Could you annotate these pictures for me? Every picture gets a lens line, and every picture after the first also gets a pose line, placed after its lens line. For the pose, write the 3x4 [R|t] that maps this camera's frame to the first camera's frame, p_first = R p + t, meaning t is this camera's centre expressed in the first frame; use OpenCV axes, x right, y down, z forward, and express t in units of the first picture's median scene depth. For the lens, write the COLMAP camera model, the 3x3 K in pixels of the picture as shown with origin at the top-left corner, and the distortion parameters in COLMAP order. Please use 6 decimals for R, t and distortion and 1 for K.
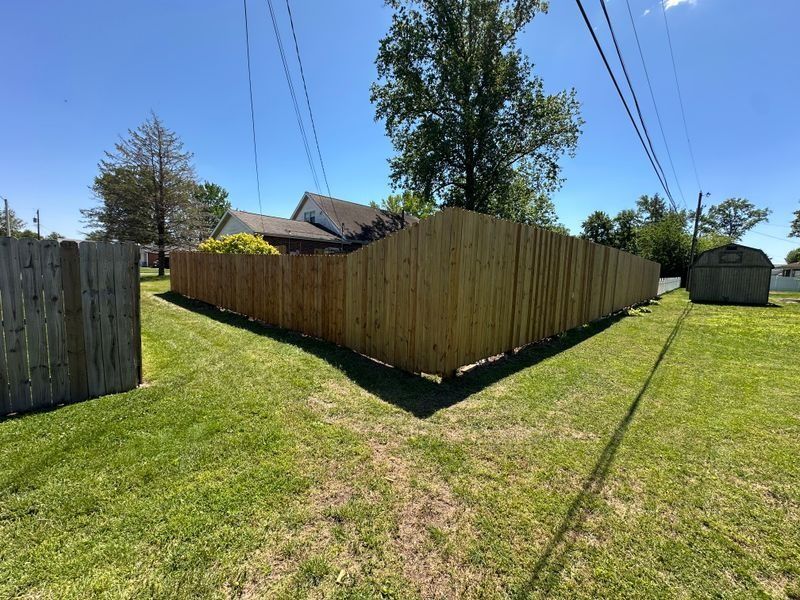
lens RADIAL K [[316.3, 0, 396.7], [0, 316.3, 299.5], [0, 0, 1]] dist [-0.000390, -0.000772]
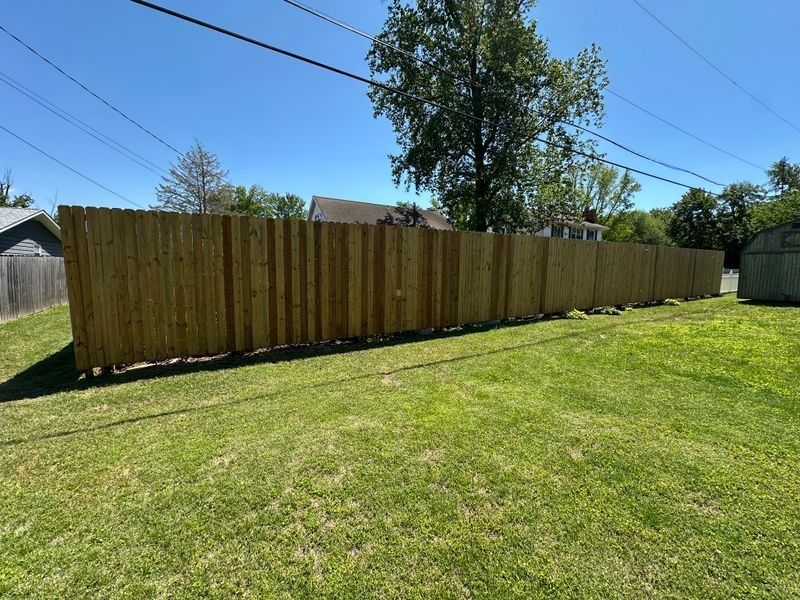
lens RADIAL K [[316.3, 0, 396.7], [0, 316.3, 299.5], [0, 0, 1]] dist [-0.000390, -0.000772]
pose [[0.964514, 0.001580, -0.264028, 0.253803], [-0.000397, 0.999990, 0.004533, 0.000373], [0.264032, -0.004267, 0.964504, 0.053819]]
